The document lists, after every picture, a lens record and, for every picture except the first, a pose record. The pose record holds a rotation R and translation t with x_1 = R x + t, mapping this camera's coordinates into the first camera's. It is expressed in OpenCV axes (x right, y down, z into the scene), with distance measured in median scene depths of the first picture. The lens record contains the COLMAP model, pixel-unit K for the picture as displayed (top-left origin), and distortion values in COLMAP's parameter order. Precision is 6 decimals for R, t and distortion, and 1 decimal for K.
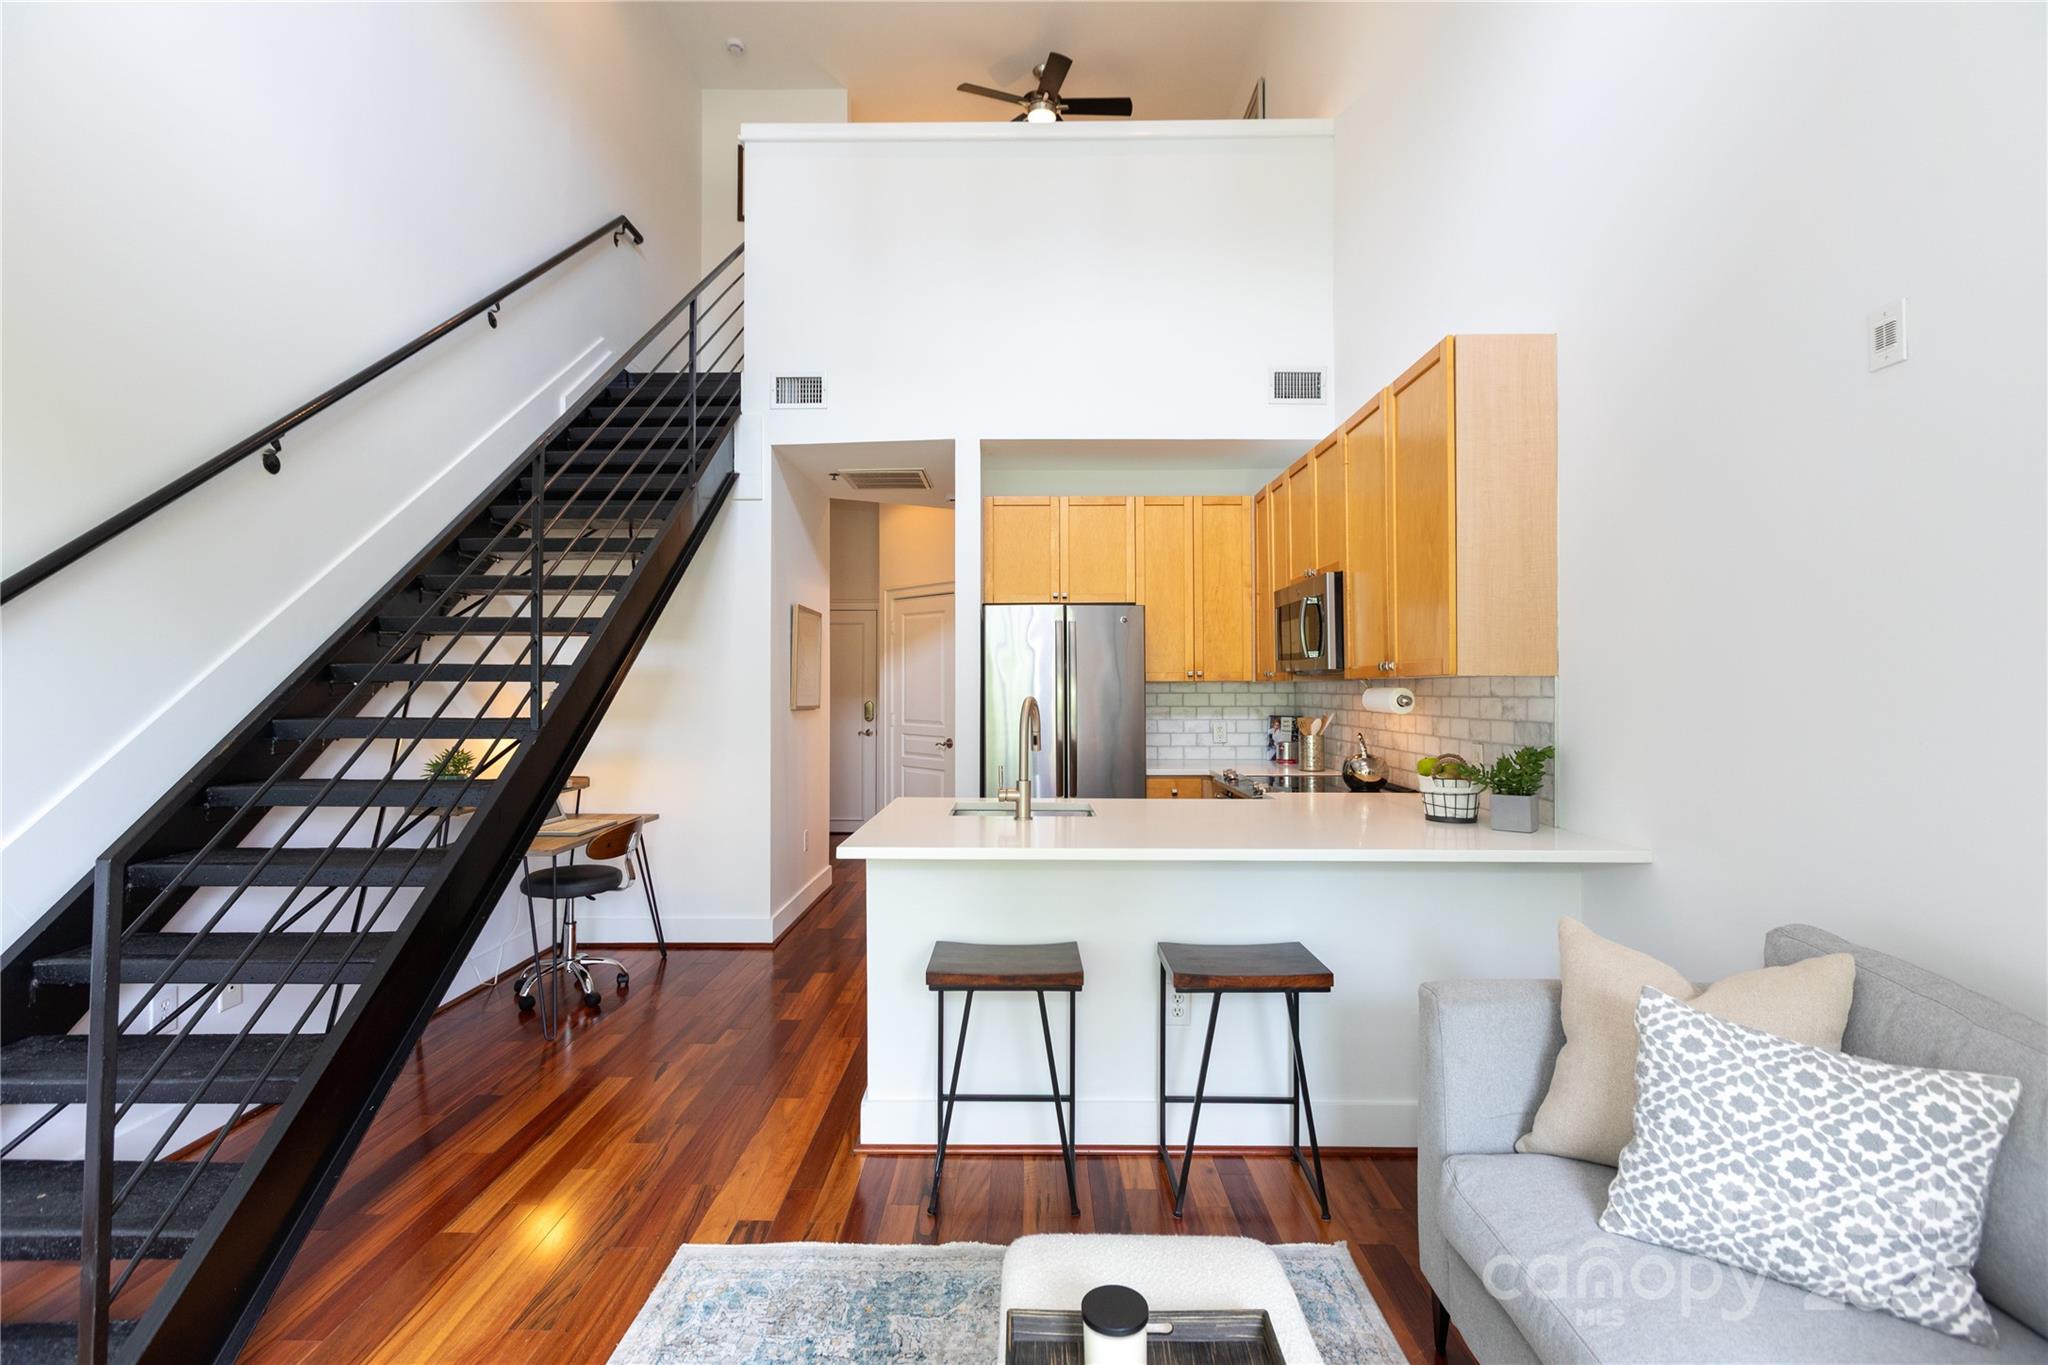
lens RADIAL K [[921.6, 0, 1030.2], [0, 921.6, 672.2], [0, 0, 1]] dist [0.013834, -0.007527]
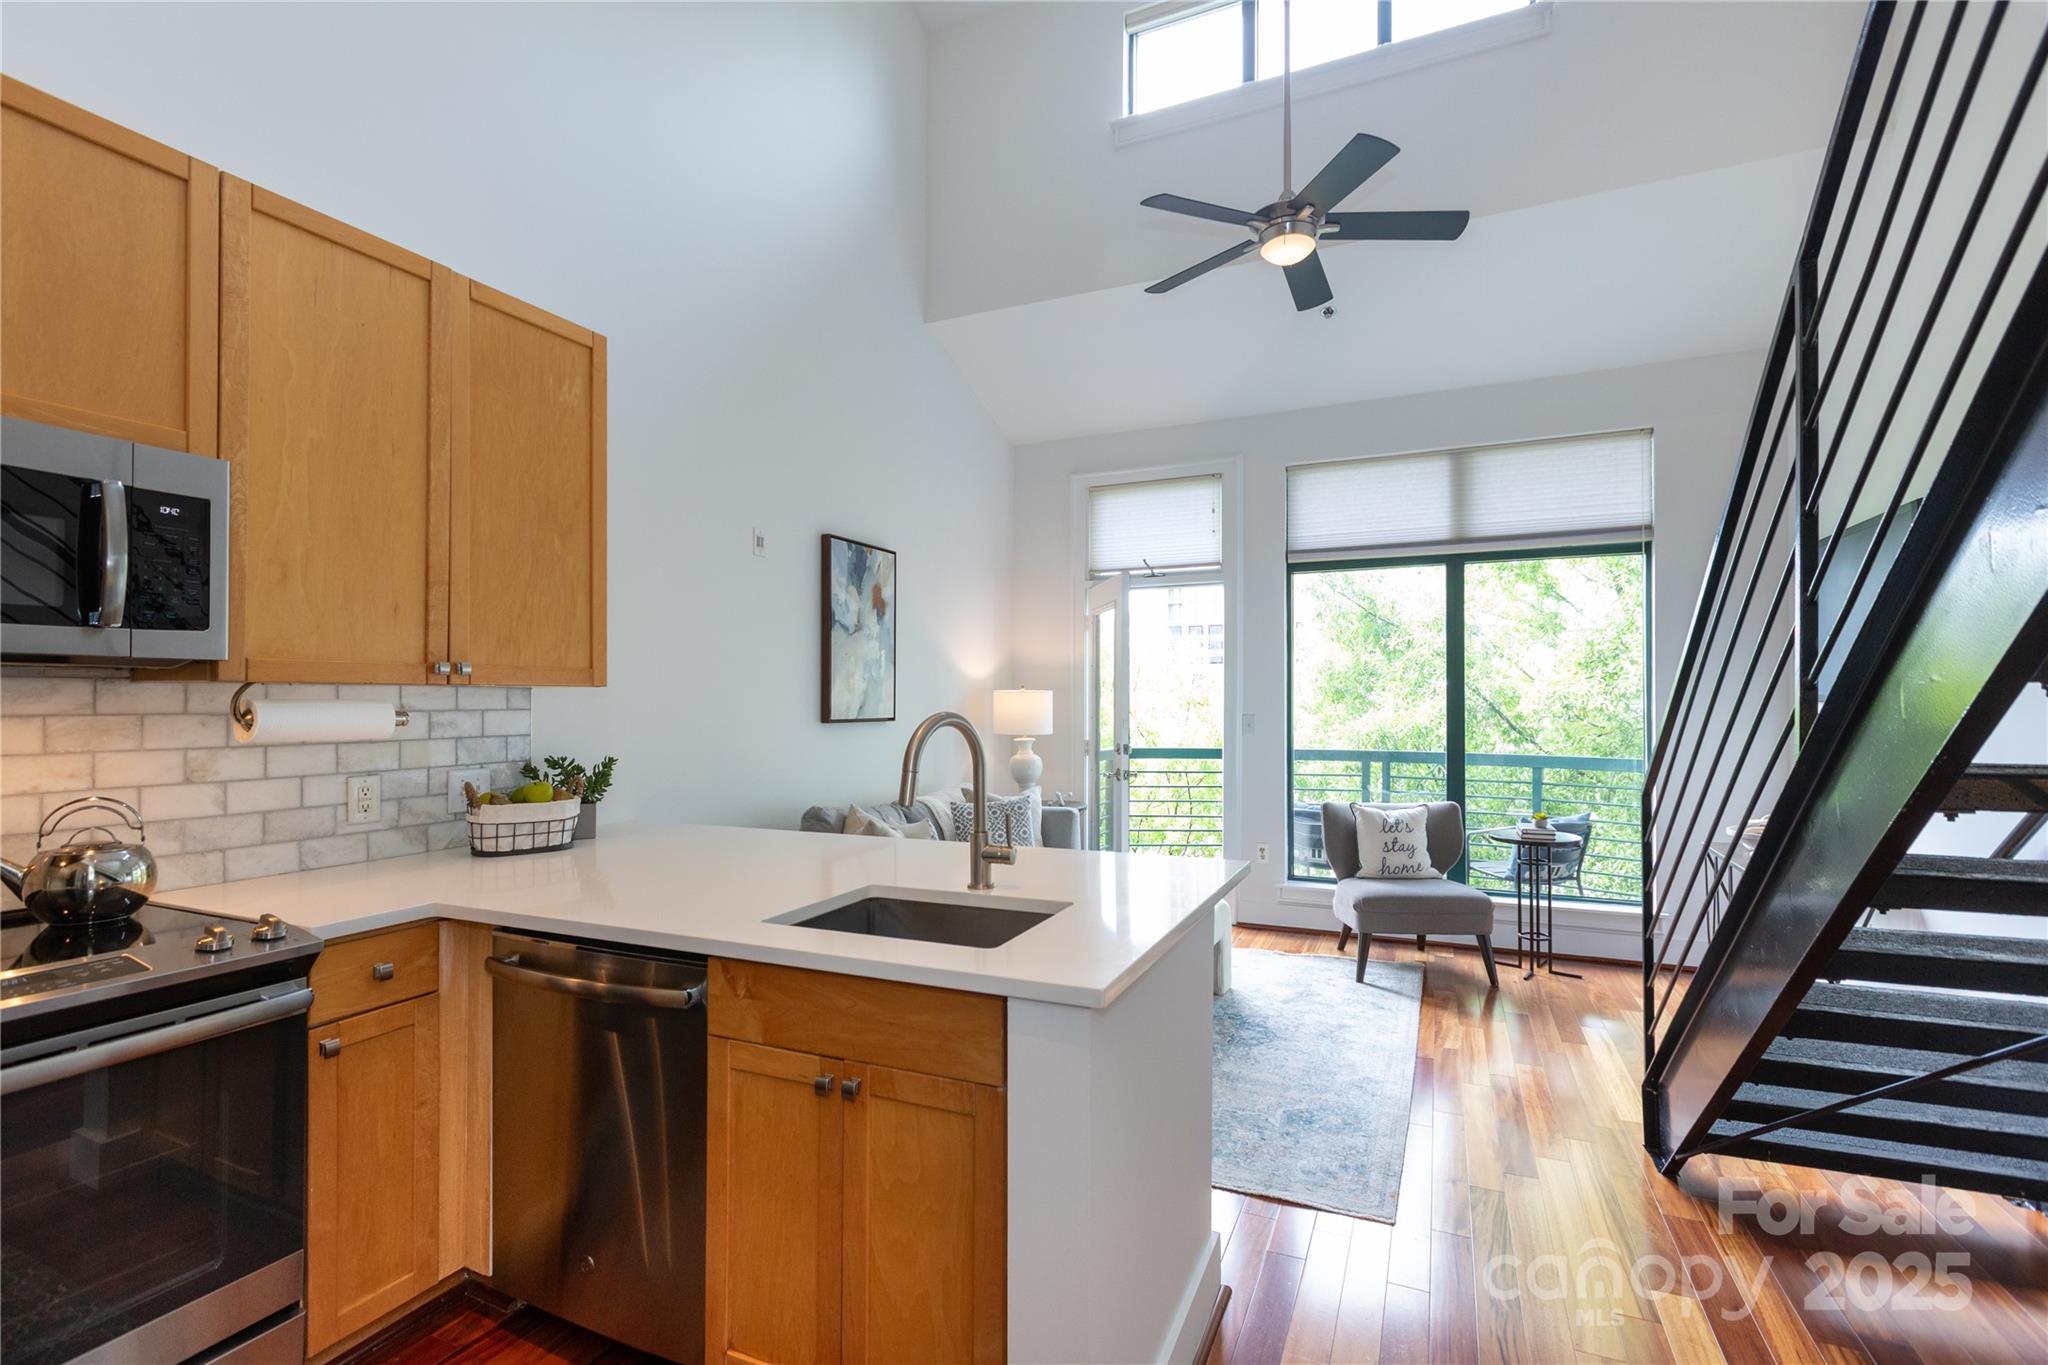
lens RADIAL K [[921.3, 0, 1015.0], [0, 921.3, 695.9], [0, 0, 1]] dist [0.013625, -0.000572]
pose [[-0.904274, 0.006144, 0.426909, -0.262672], [-0.004225, 0.999719, -0.023337, 0.025218], [-0.426932, -0.022907, -0.903993, 1.254448]]
